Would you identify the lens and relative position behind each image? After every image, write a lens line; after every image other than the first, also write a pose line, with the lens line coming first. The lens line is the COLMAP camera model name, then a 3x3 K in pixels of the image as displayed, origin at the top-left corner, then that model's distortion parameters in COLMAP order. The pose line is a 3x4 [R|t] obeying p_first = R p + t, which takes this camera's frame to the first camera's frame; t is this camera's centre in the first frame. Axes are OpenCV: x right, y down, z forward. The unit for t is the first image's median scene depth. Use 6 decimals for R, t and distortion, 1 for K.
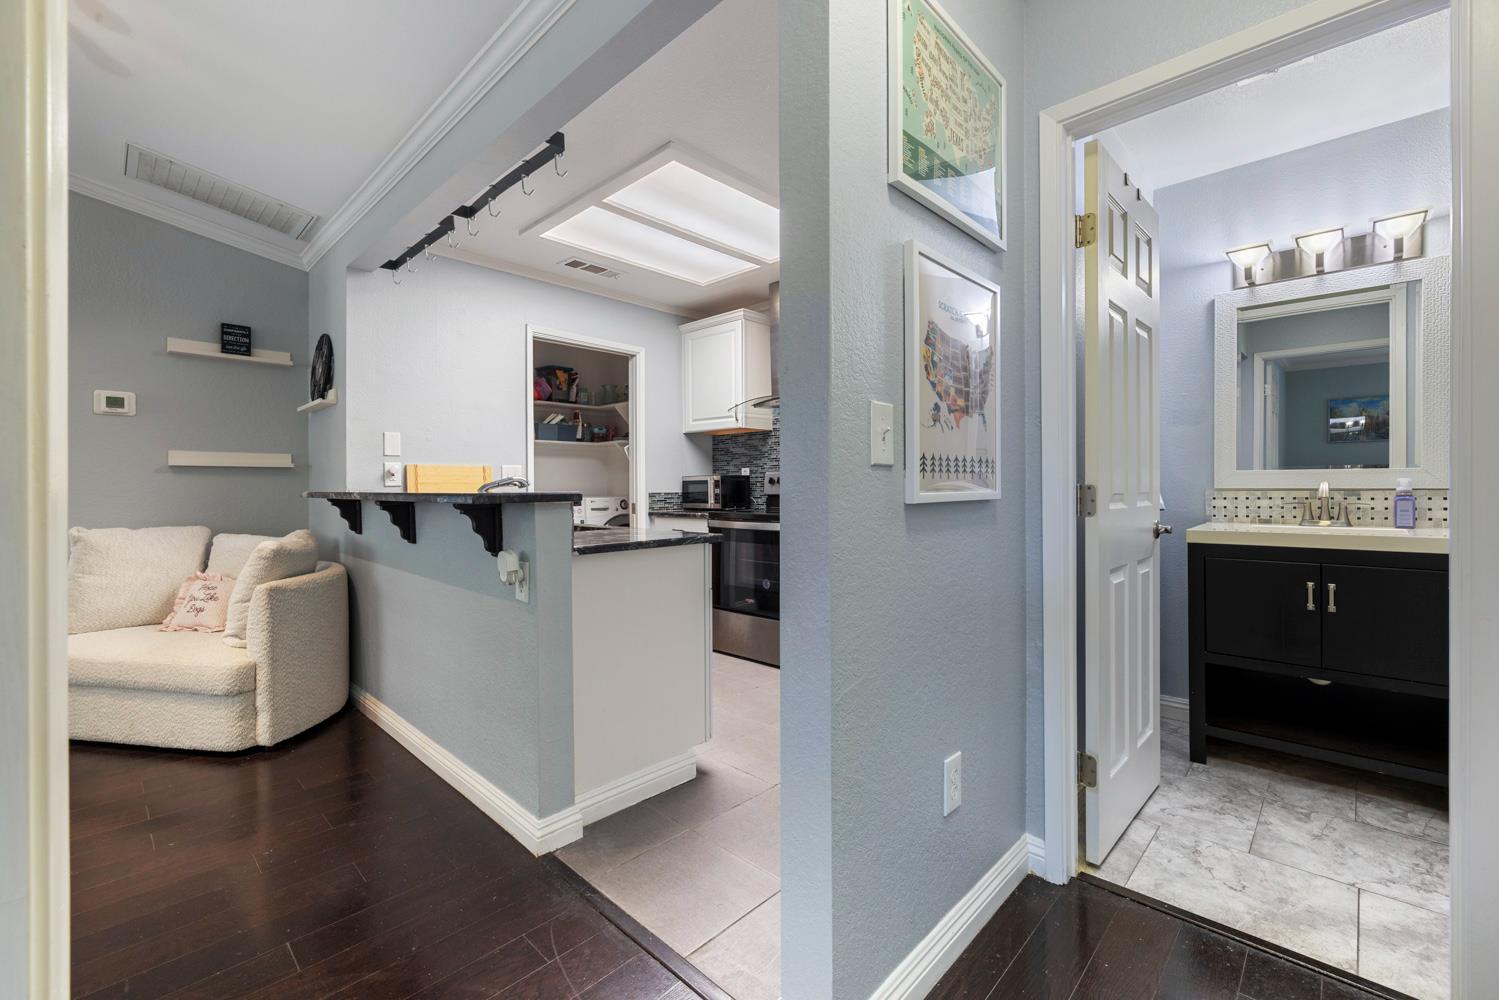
lens RADIAL K [[625.2, 0, 744.3], [0, 625.2, 490.1], [0, 0, 1]] dist [-0.001072, -0.000119]
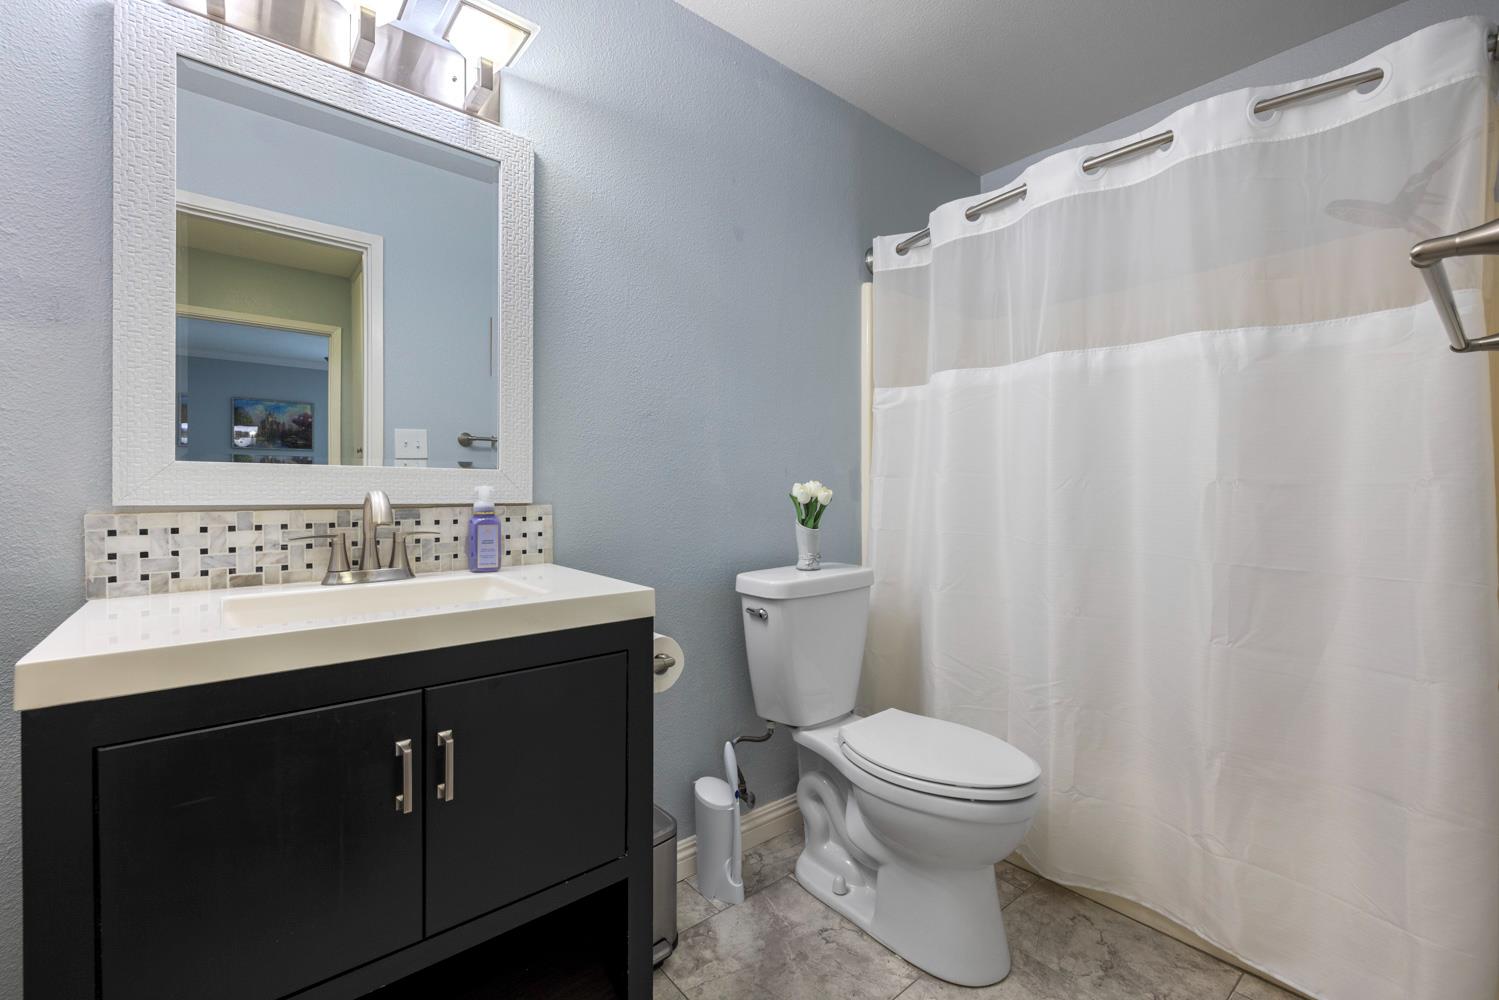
lens RADIAL K [[629.4, 0, 746.8], [0, 629.4, 496.9], [0, 0, 1]] dist [-0.000956, -0.000065]
pose [[0.108897, 0.005575, 0.994037, 0.446697], [0.010000, 0.999928, -0.006704, -0.002131], [-0.994003, 0.010671, 0.108834, 0.618846]]
